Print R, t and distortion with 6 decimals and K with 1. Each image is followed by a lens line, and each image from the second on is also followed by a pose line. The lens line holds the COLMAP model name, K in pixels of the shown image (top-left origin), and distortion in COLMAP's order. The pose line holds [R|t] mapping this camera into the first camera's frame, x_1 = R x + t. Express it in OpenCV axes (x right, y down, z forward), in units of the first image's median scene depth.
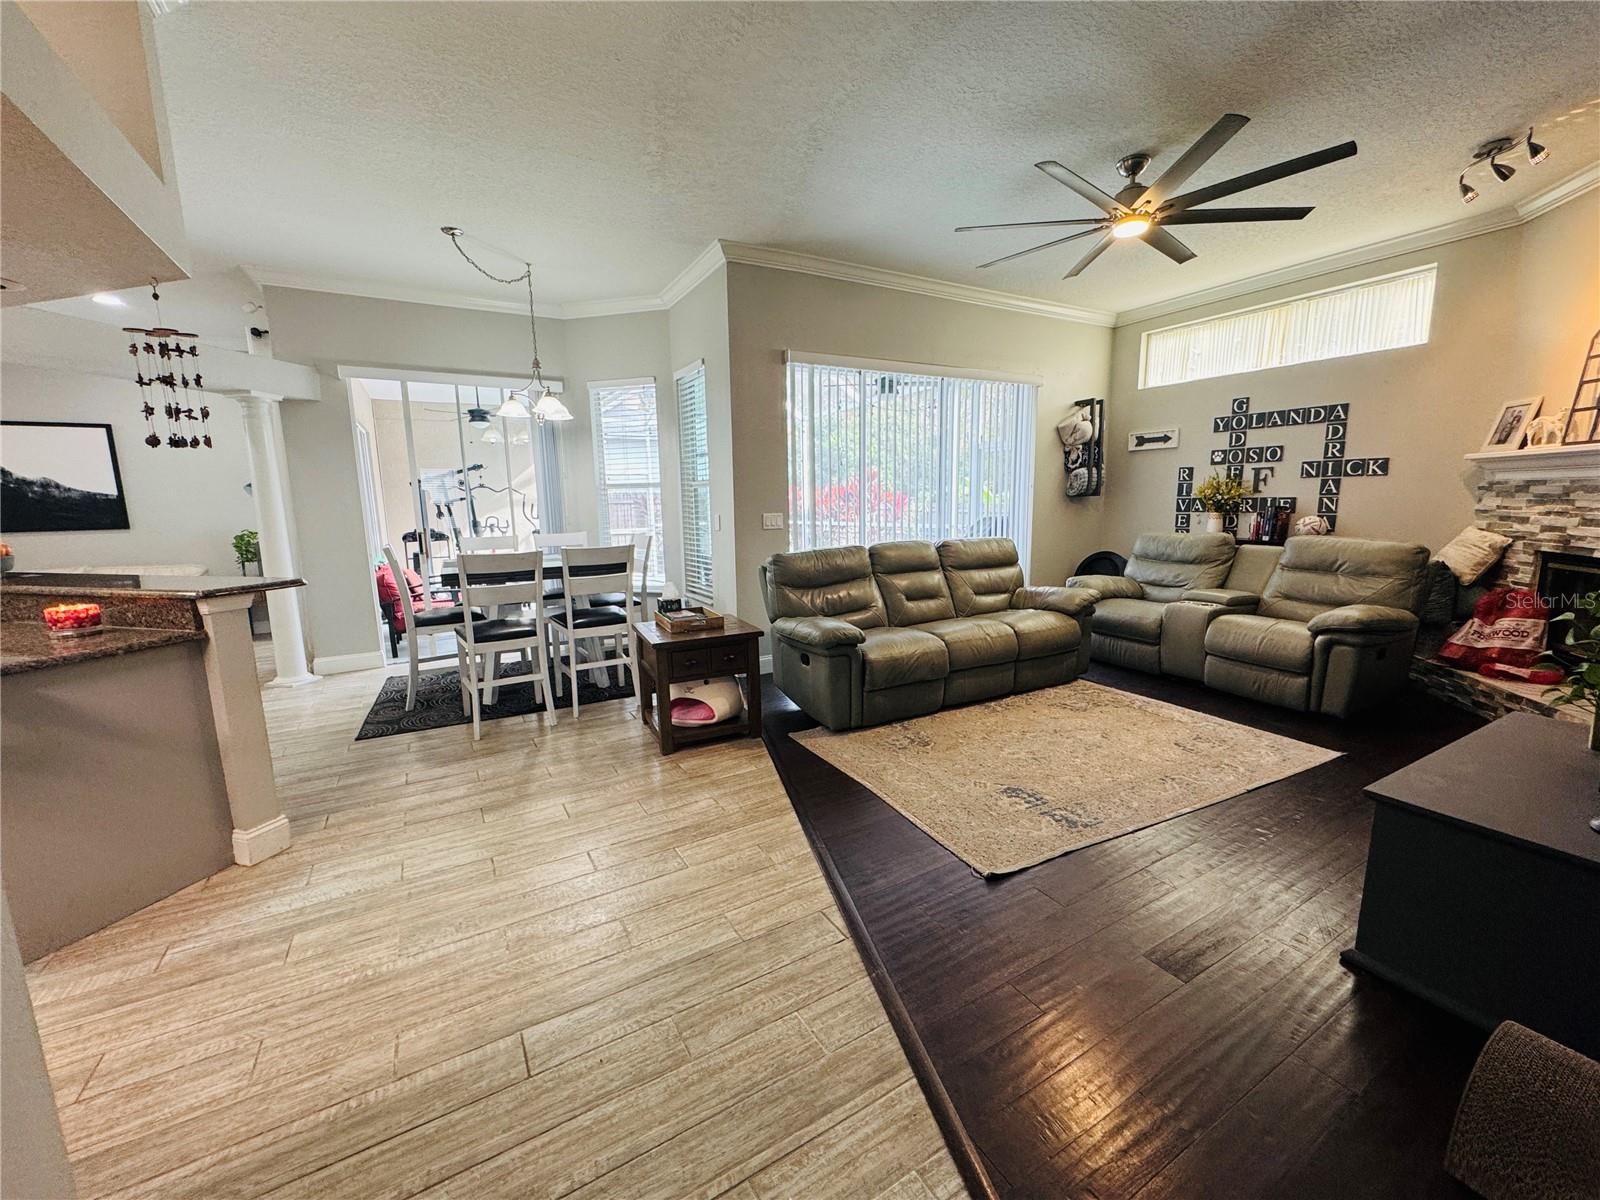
lens RADIAL K [[638.4, 0, 800.8], [0, 638.4, 601.8], [0, 0, 1]] dist [-0.003706, 0.000036]
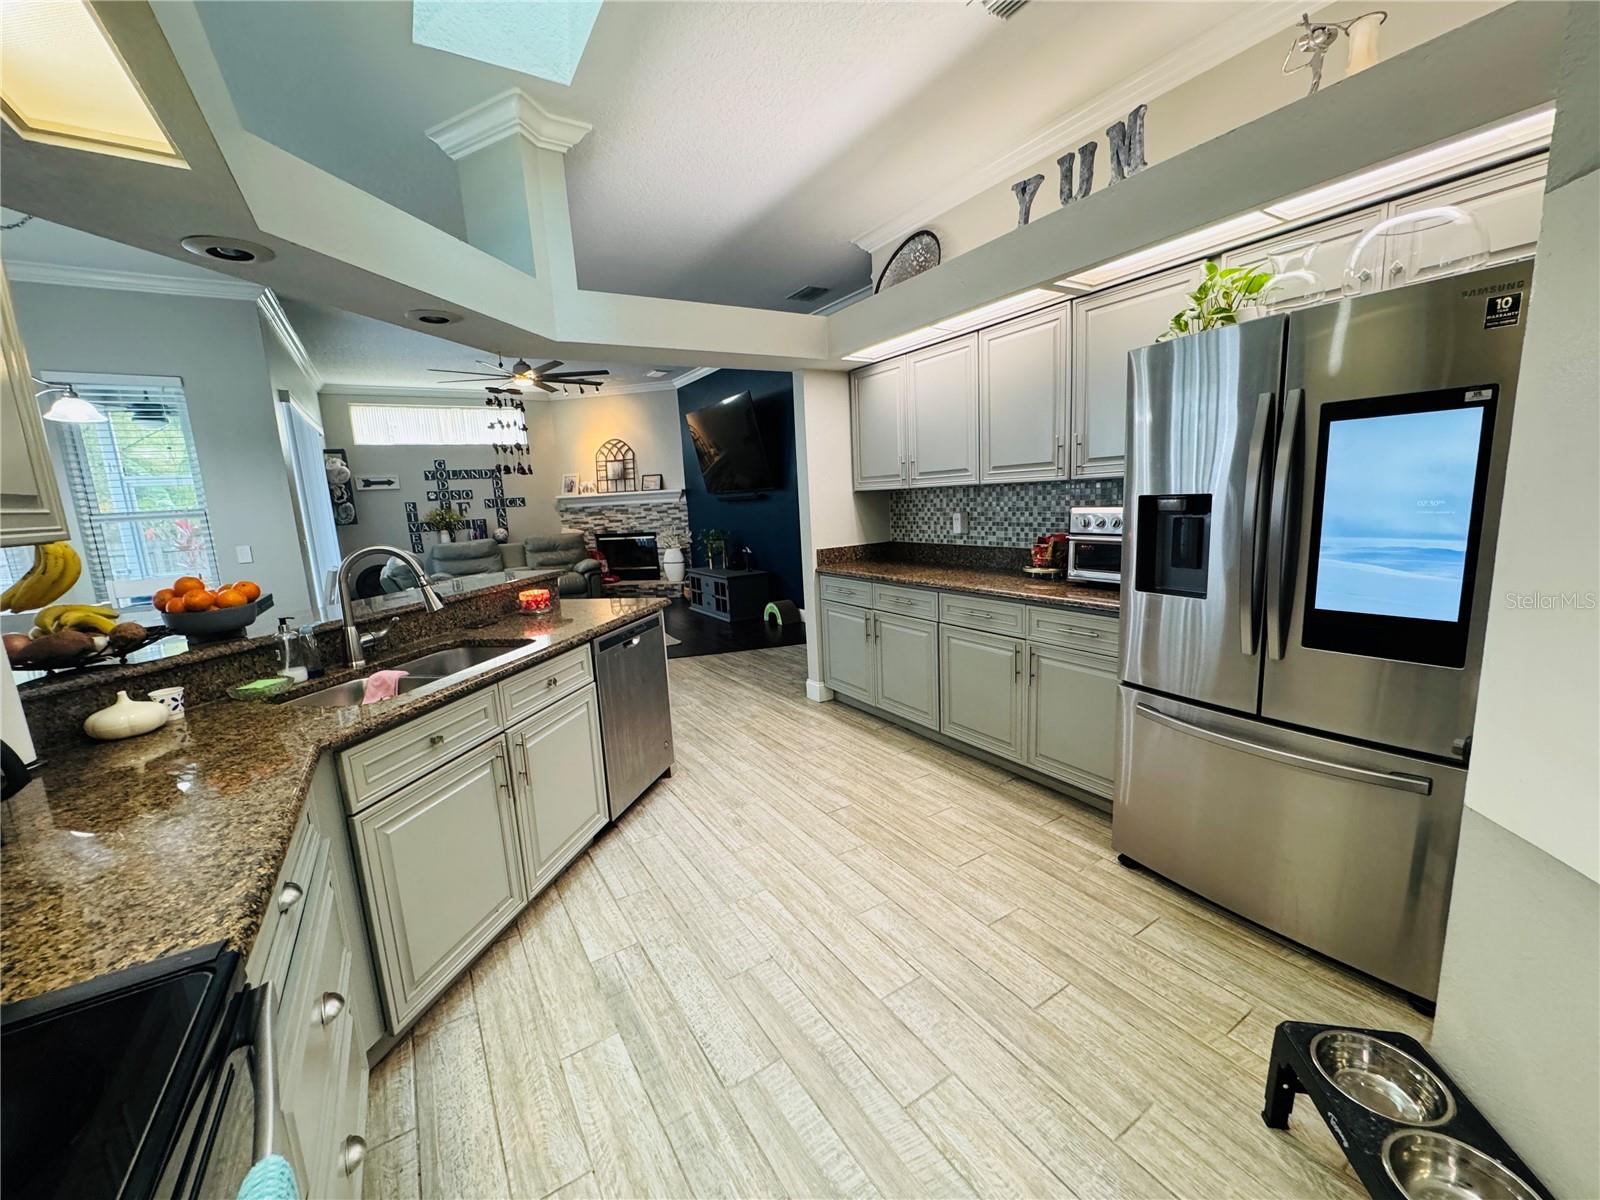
lens RADIAL K [[638.4, 0, 800.3], [0, 638.4, 601.6], [0, 0, 1]] dist [-0.003706, 0.000036]
pose [[-0.042837, -0.145697, 0.988401, -1.357461], [0.212719, 0.965295, 0.151511, -0.029939], [-0.976174, 0.216742, -0.010358, 0.266565]]
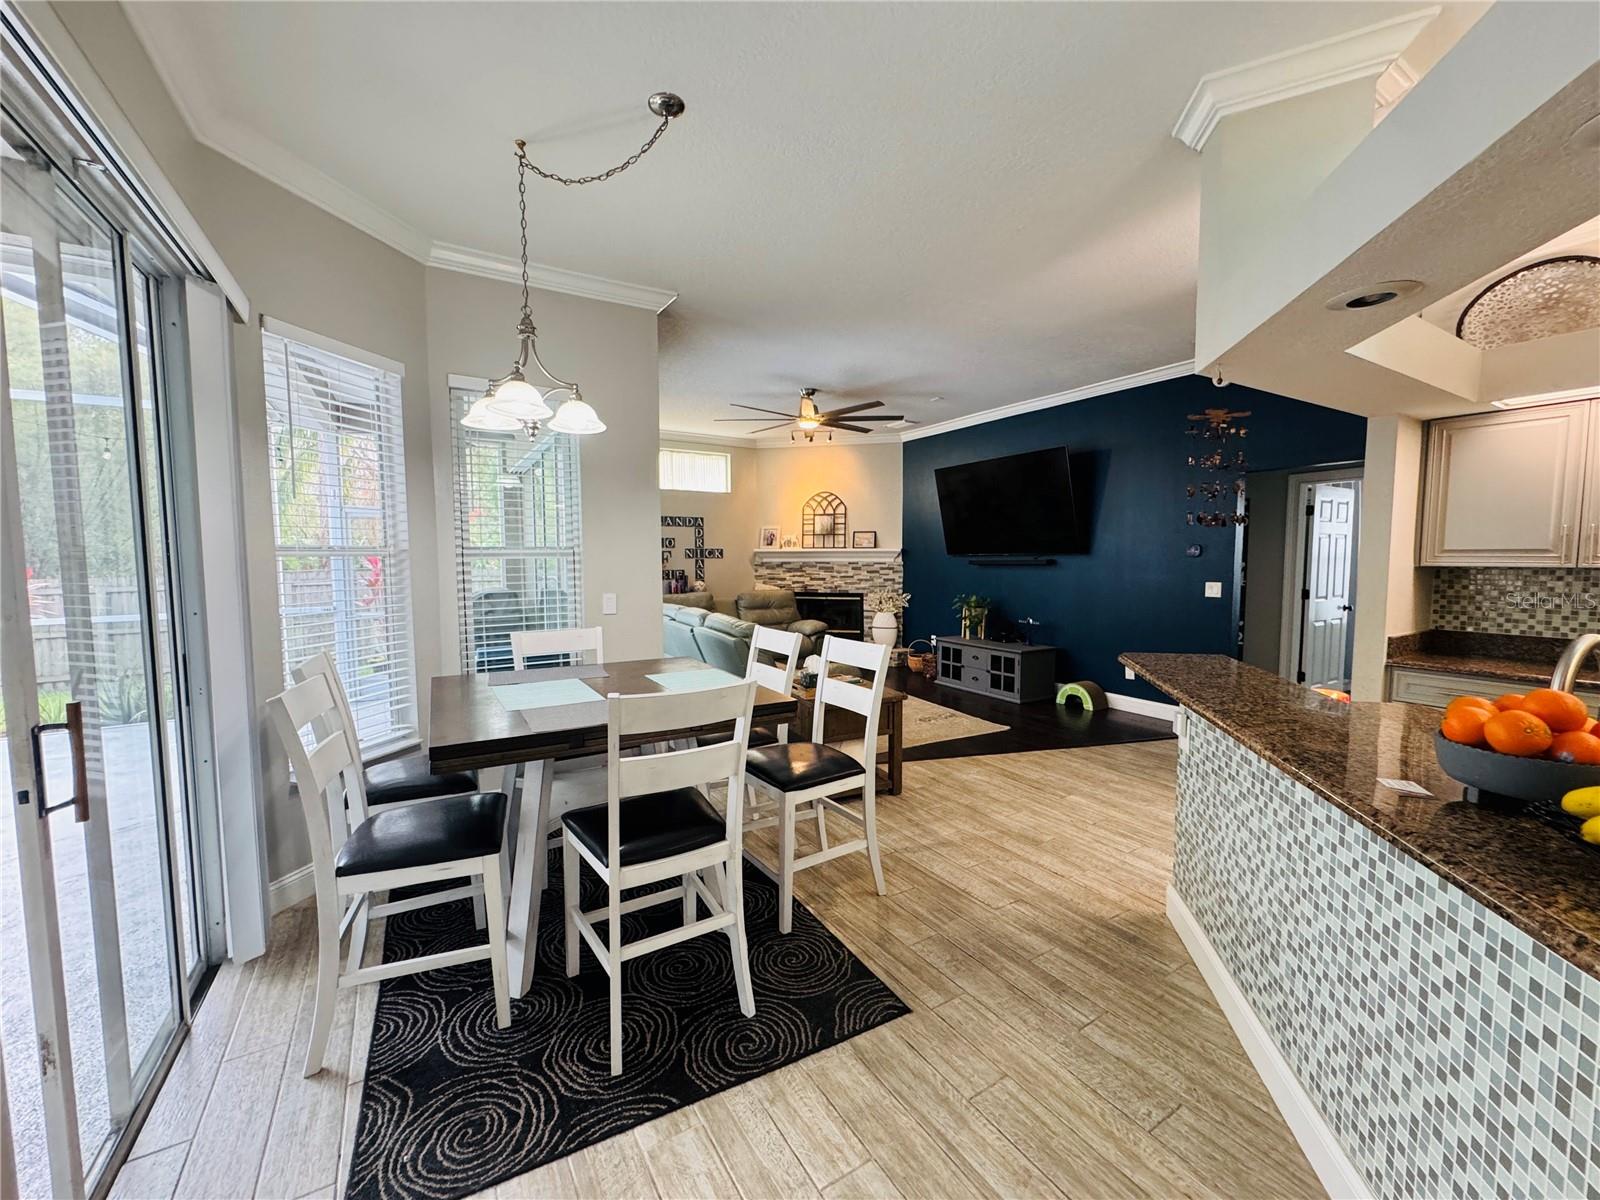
lens RADIAL K [[638.4, 0, 800.2], [0, 638.4, 602.4], [0, 0, 1]] dist [-0.003706, 0.000036]
pose [[-0.023449, -0.053819, 0.998275, -1.118962], [0.164036, 0.984809, 0.056946, -0.161646], [-0.986176, 0.165089, -0.014264, 0.952606]]
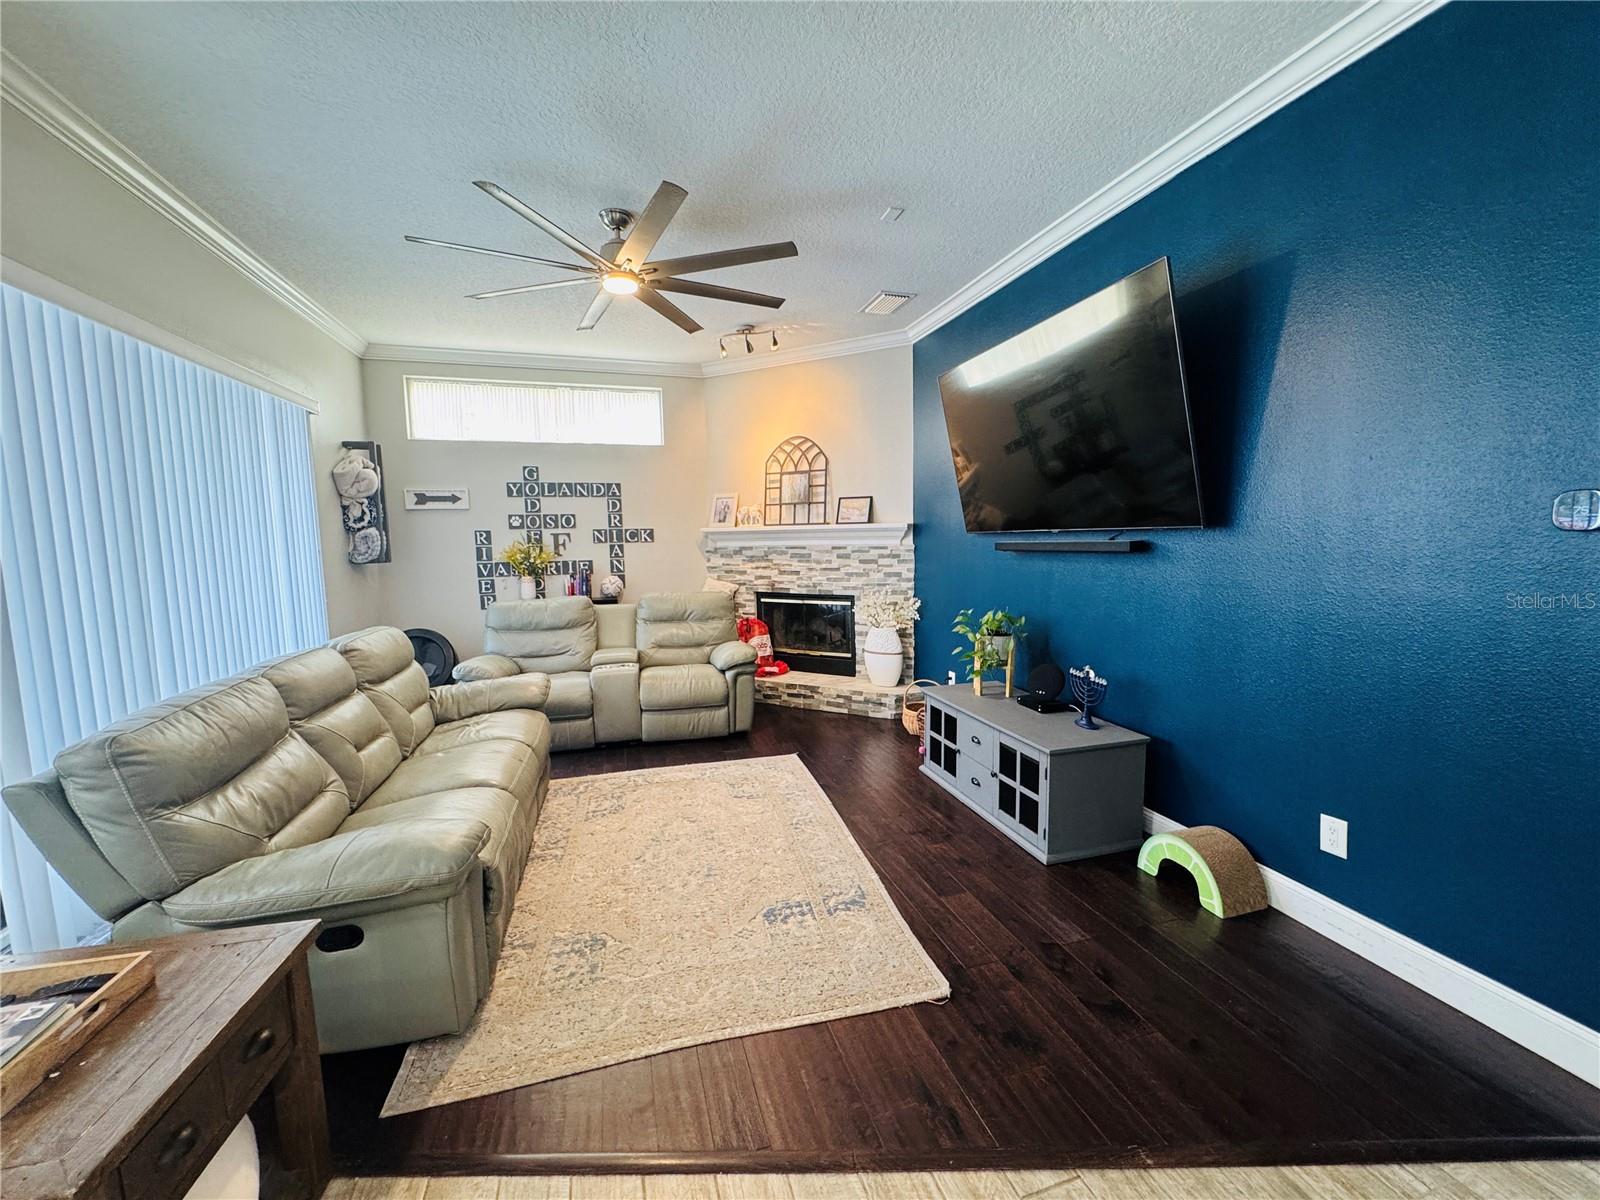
lens RADIAL K [[638.4, 0, 800.5], [0, 638.4, 601.6], [0, 0, 1]] dist [-0.003706, 0.000036]
pose [[0.222029, -0.084607, 0.971362, -0.318513], [0.169939, 0.984338, 0.046893, -0.104782], [-0.960117, 0.154661, 0.232929, 0.501868]]
